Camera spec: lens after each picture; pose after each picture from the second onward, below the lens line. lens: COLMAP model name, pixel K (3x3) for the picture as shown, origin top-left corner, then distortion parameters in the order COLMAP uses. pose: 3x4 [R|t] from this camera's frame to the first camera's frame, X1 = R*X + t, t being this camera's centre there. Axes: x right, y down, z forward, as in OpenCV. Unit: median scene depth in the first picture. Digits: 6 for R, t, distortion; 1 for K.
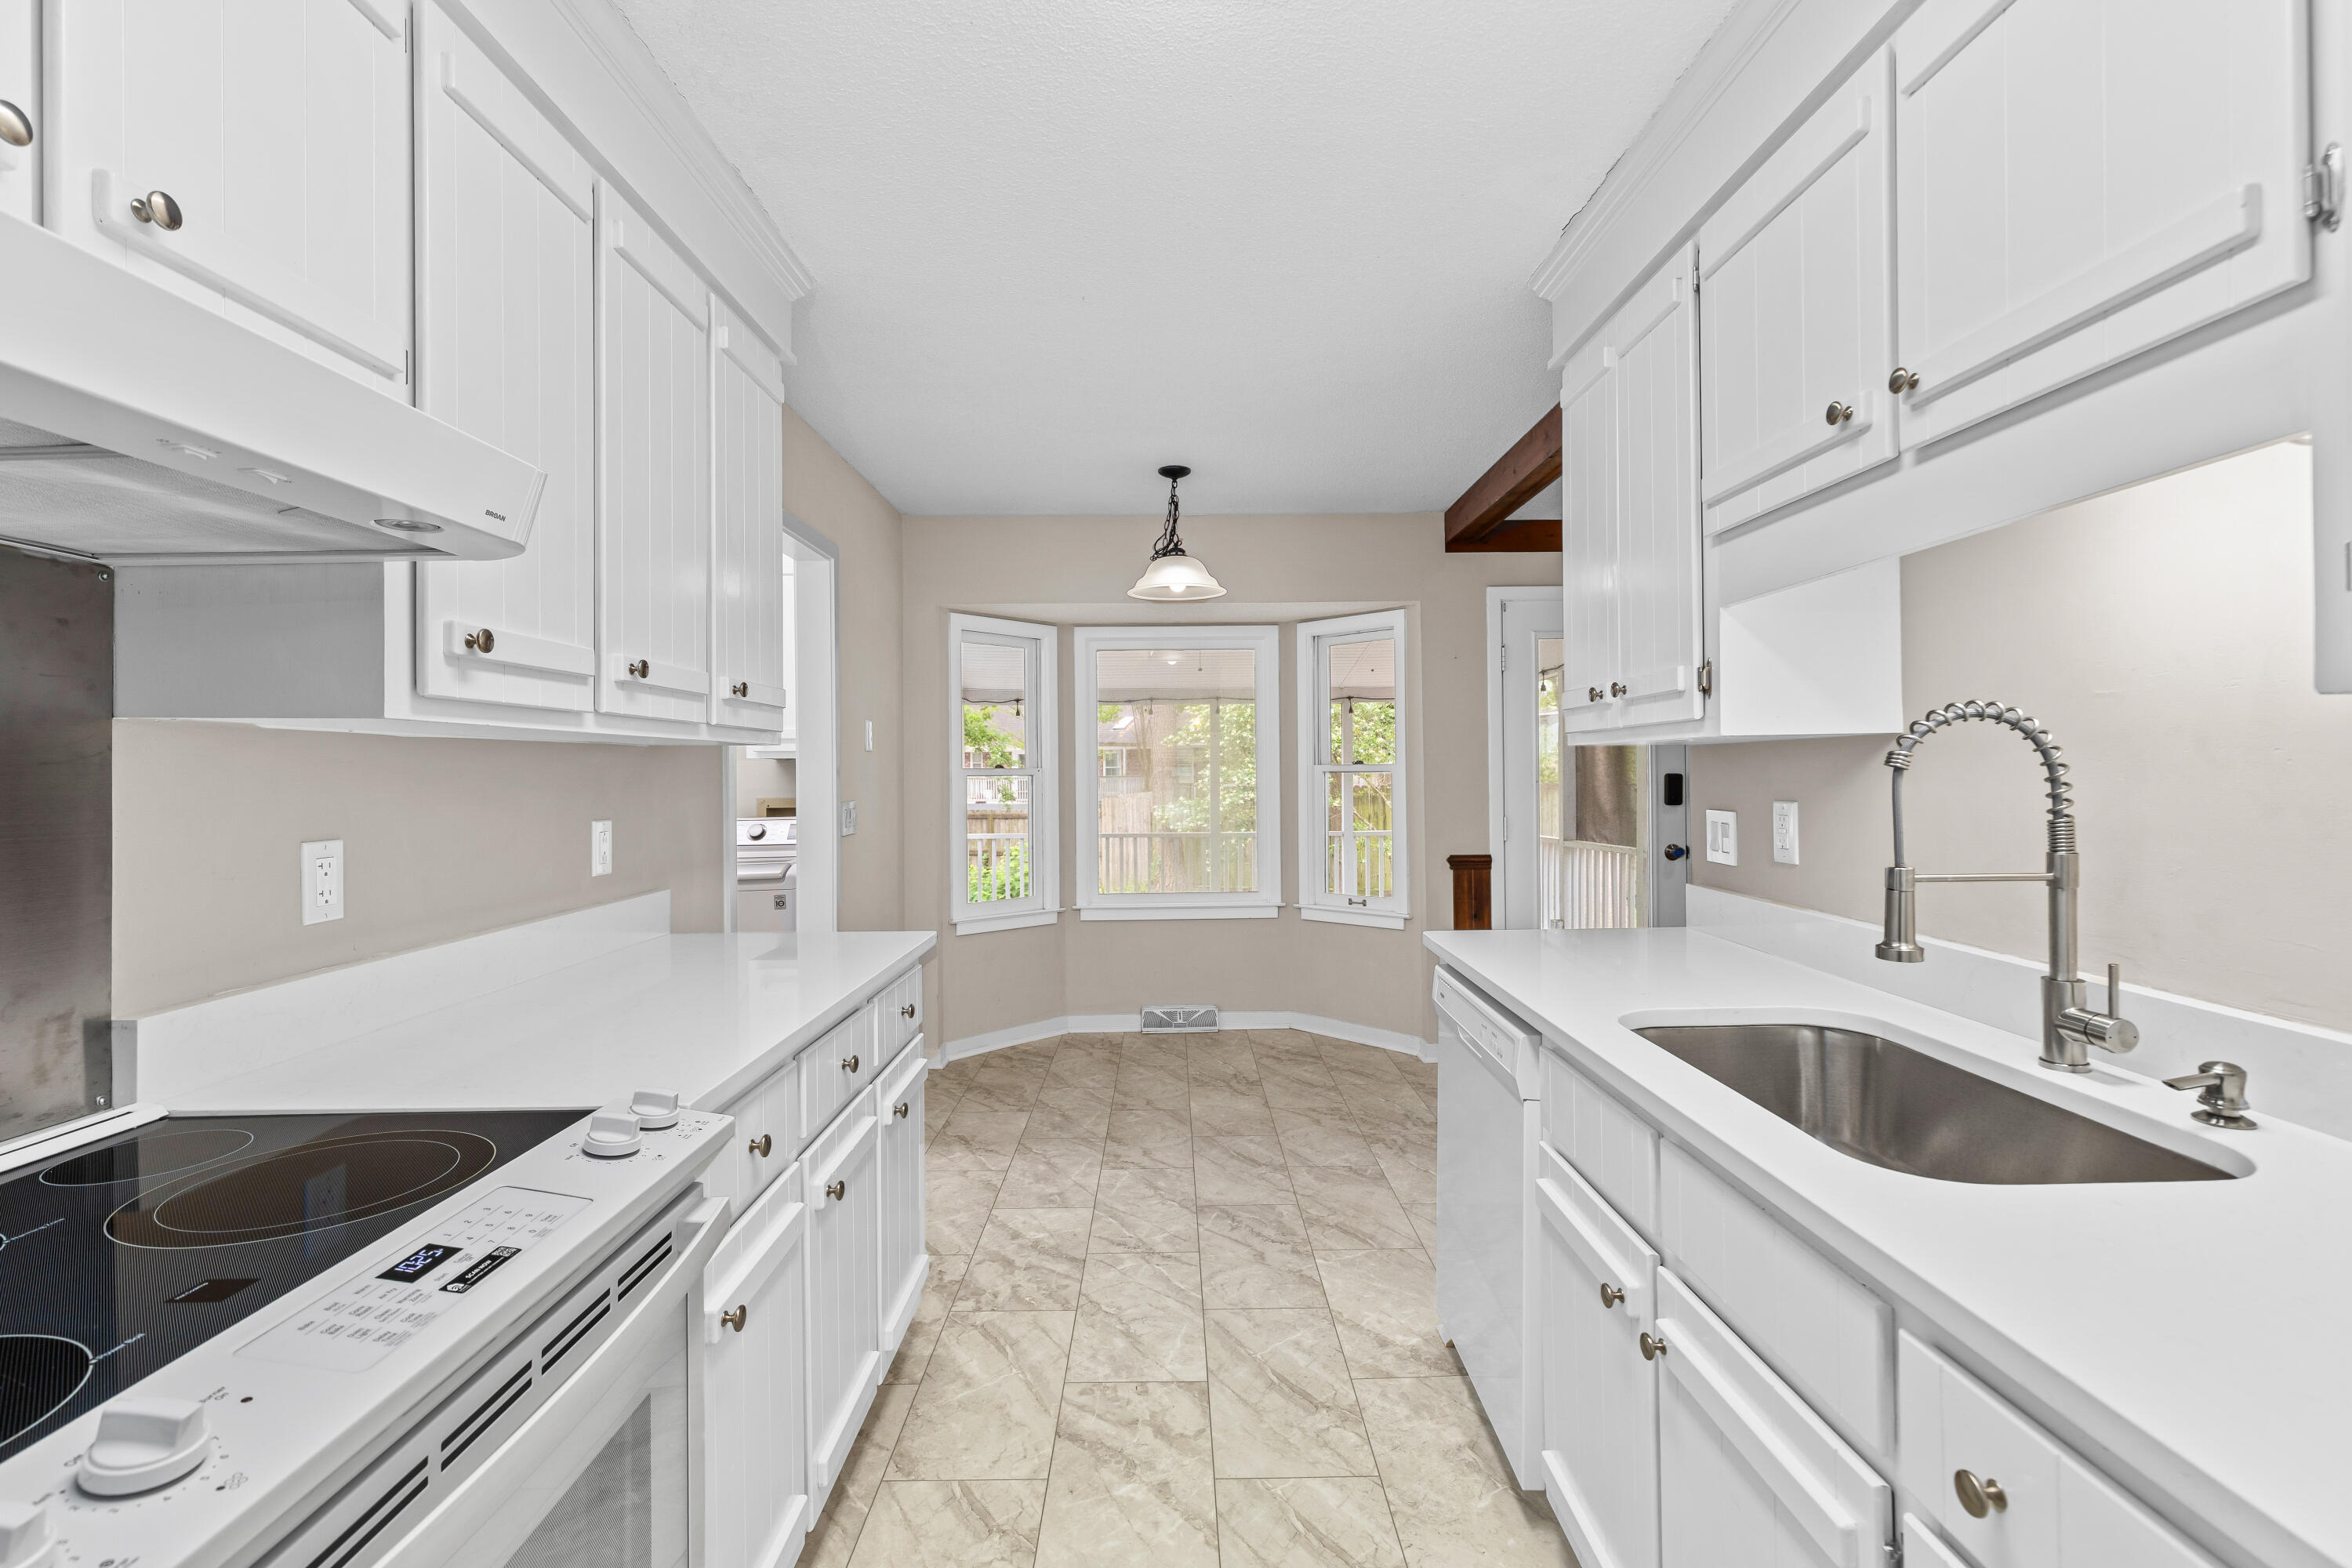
lens RADIAL K [[1051.6, 0, 1191.9], [0, 1051.6, 769.8], [0, 0, 1]] dist [0.004605, -0.001988]
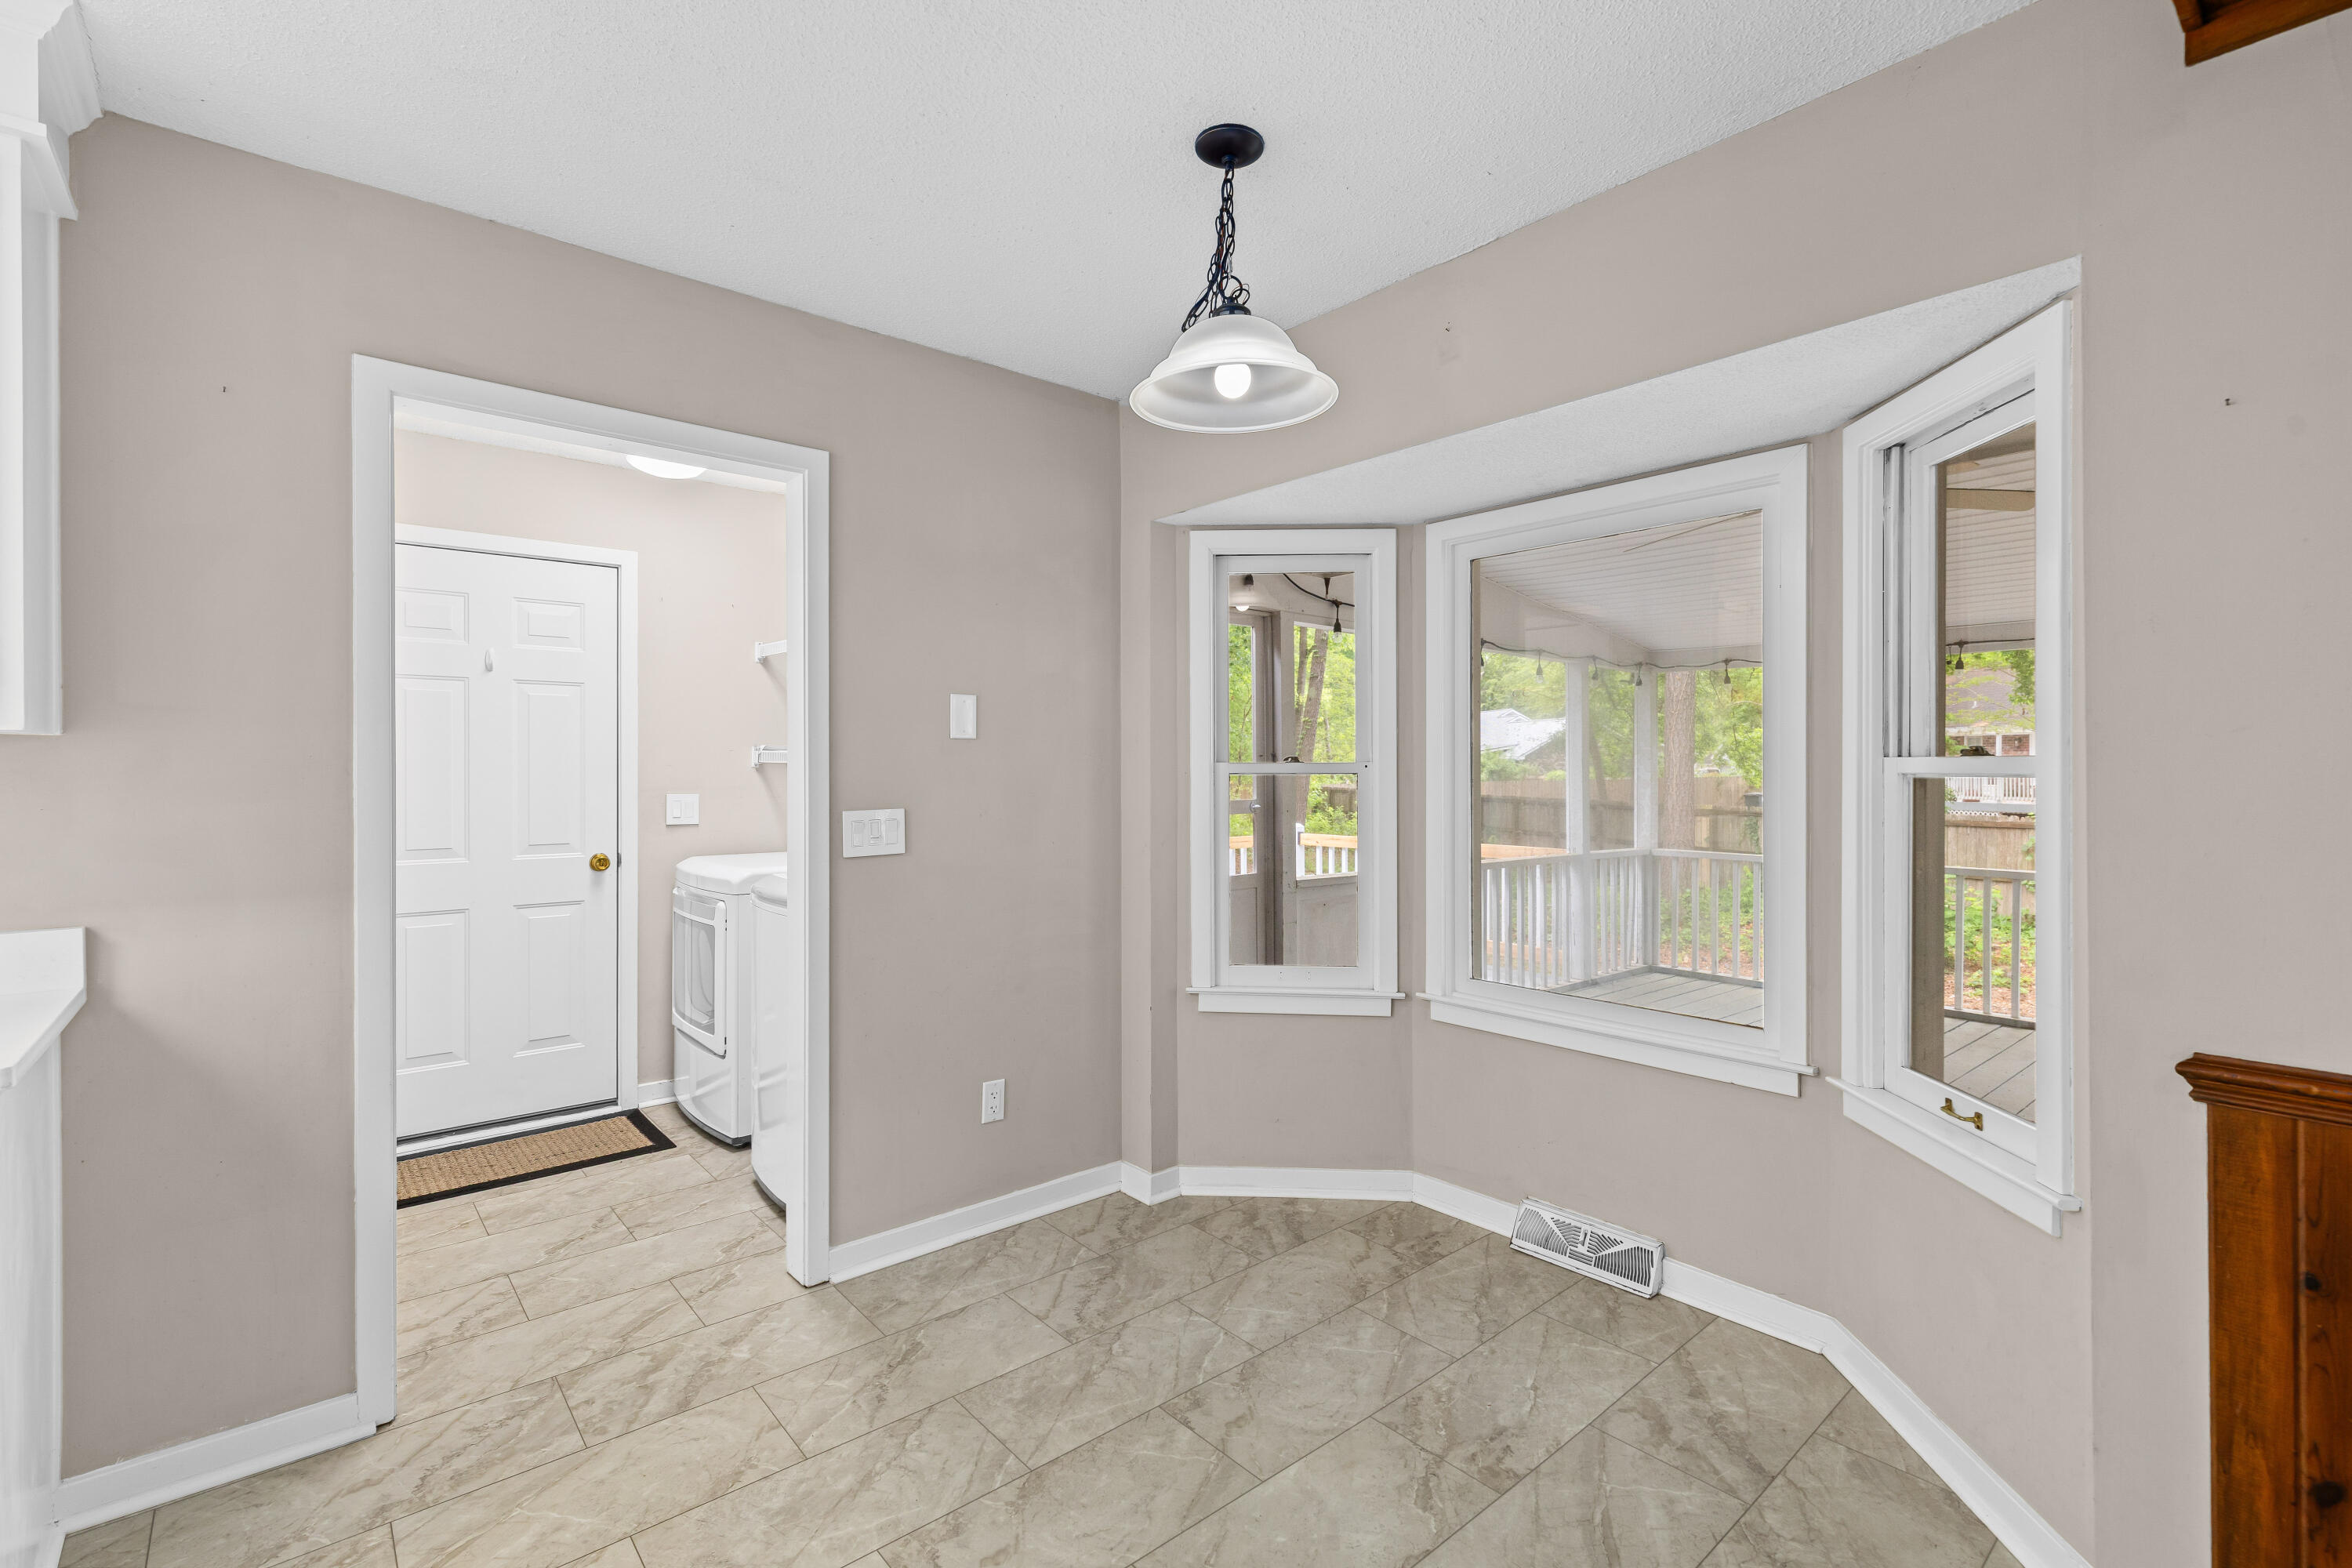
lens RADIAL K [[1051.6, 0, 1207.0], [0, 1051.6, 771.2], [0, 0, 1]] dist [0.004605, -0.001988]
pose [[0.638532, 0.010793, -0.769520, 0.296965], [-0.001137, 0.999914, 0.013081, -0.004640], [0.769595, -0.007478, 0.638489, 0.582213]]
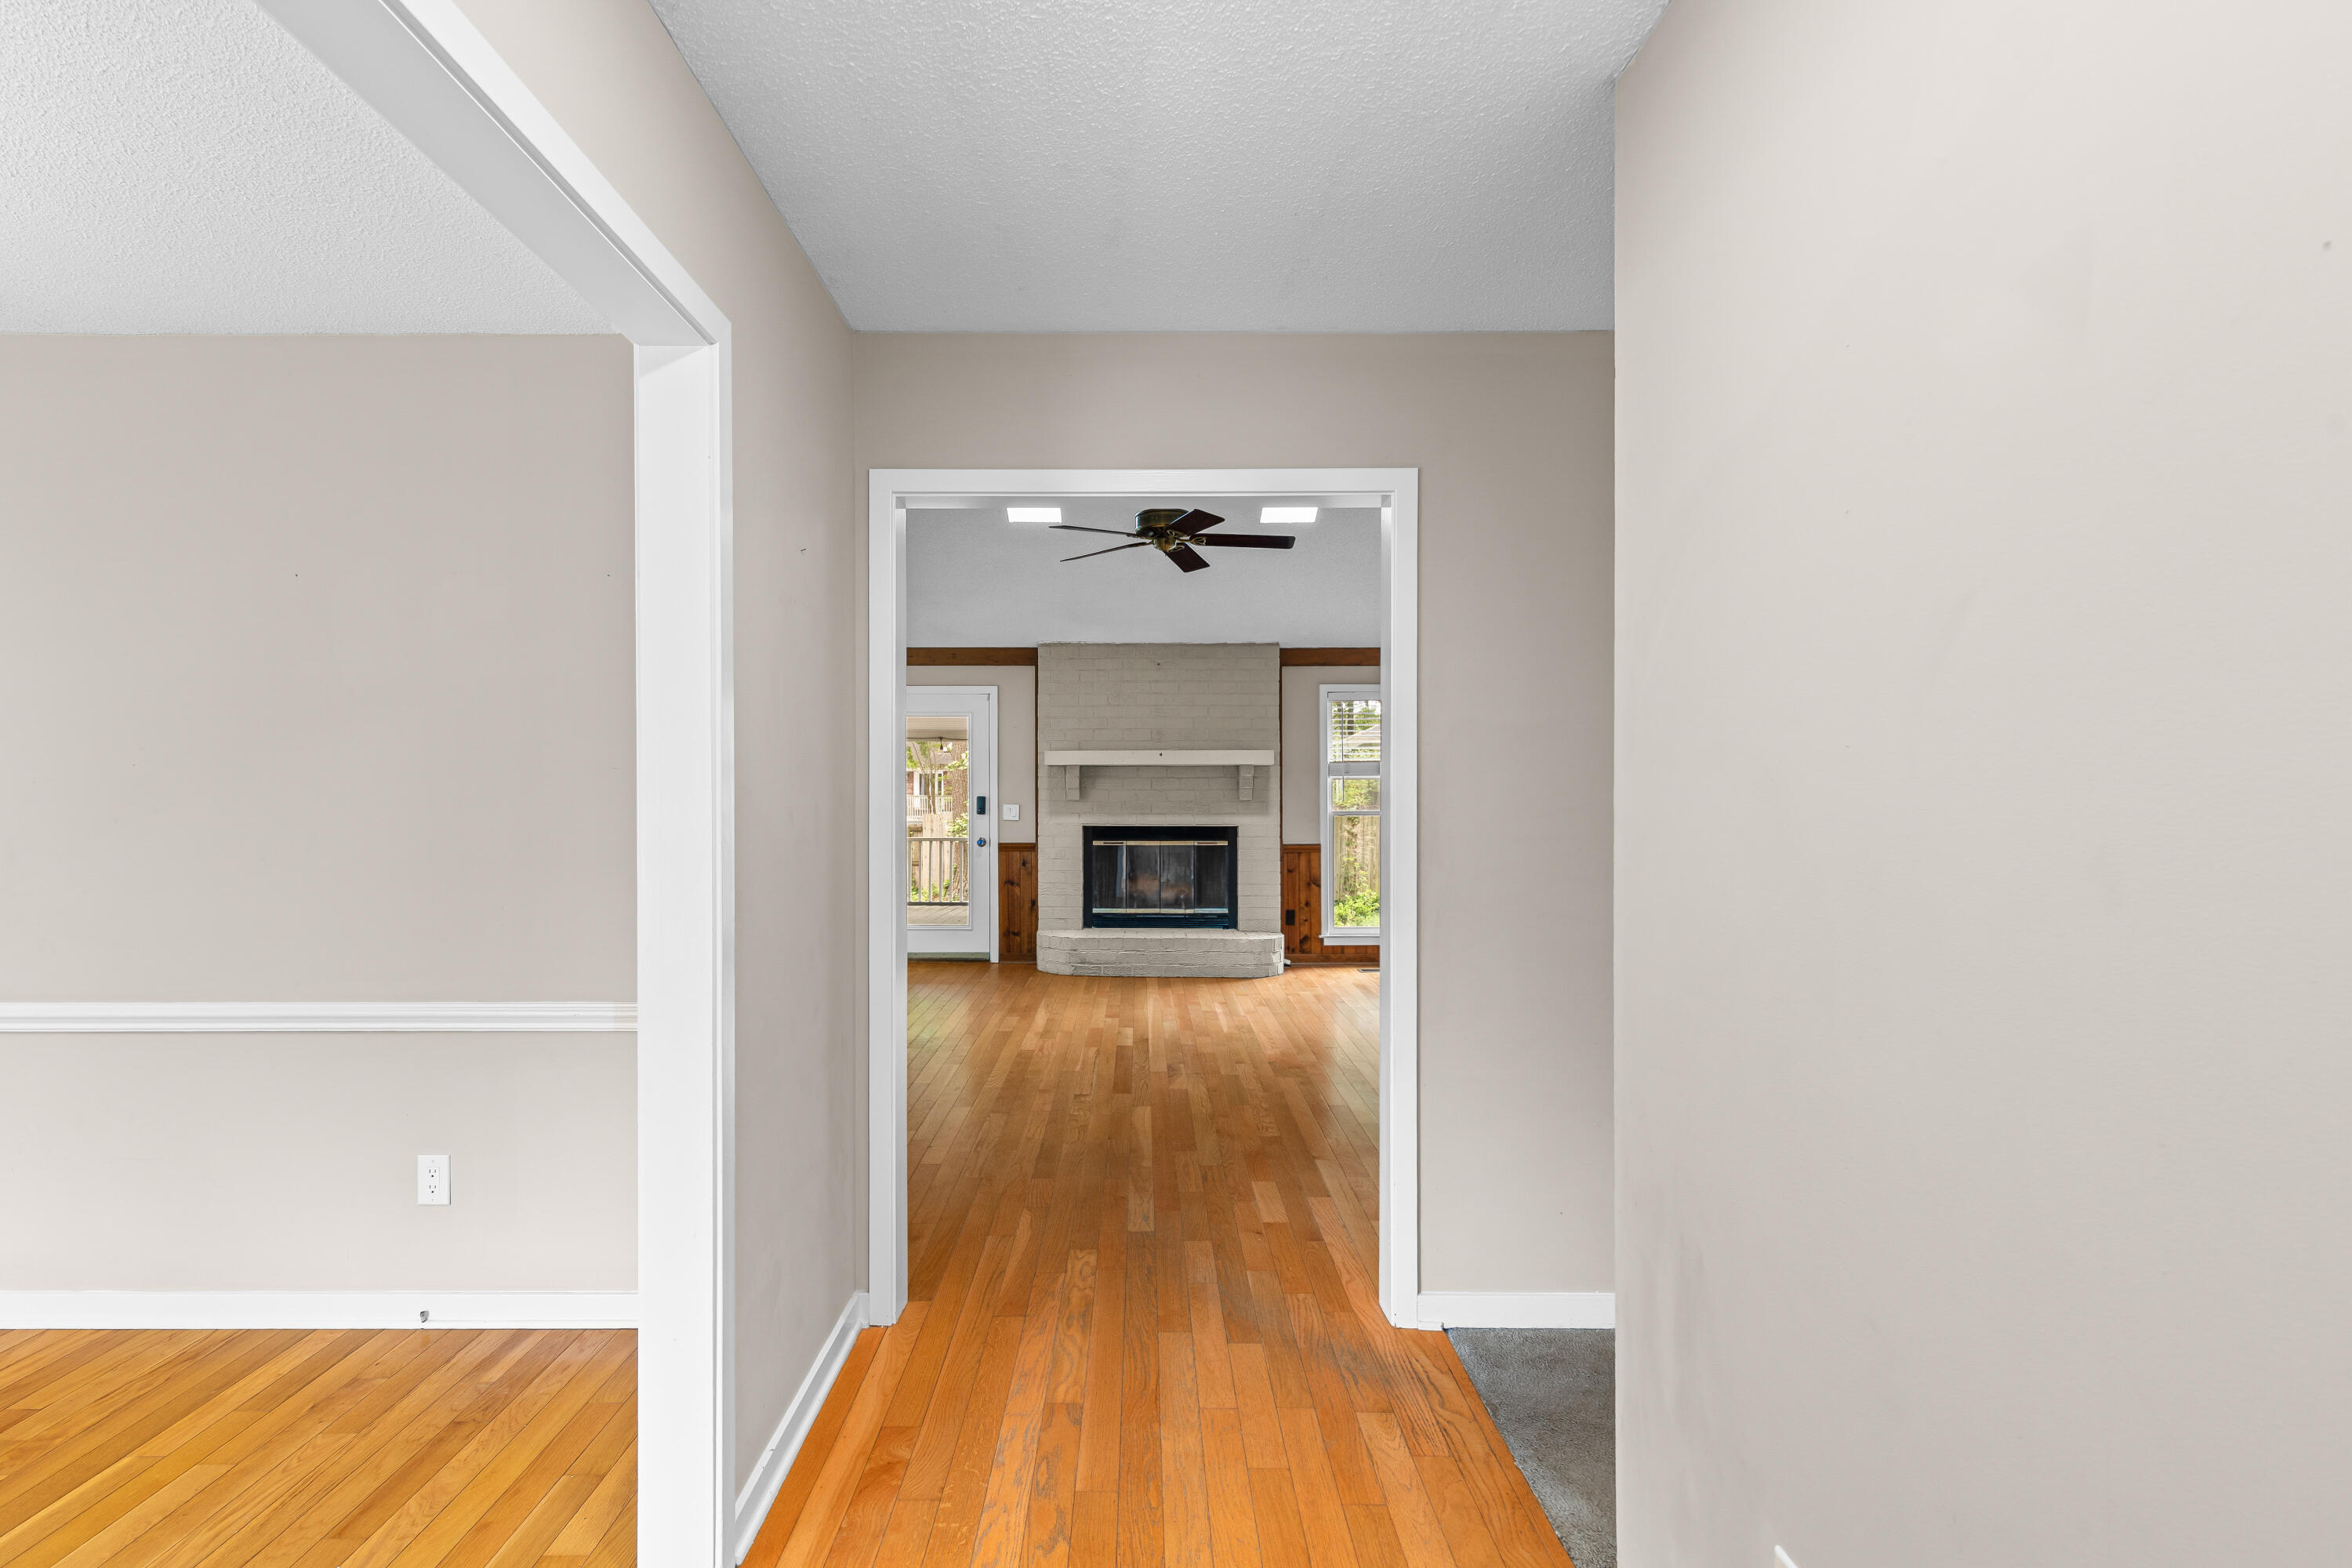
lens RADIAL K [[1051.6, 0, 1152.9], [0, 1051.6, 775.7], [0, 0, 1]] dist [0.004605, -0.001988]
pose [[0.999650, 0.013181, -0.022930, 0.772969], [-0.013085, 0.999905, 0.004325, -0.040418], [0.022985, -0.004024, 0.999728, -0.694973]]
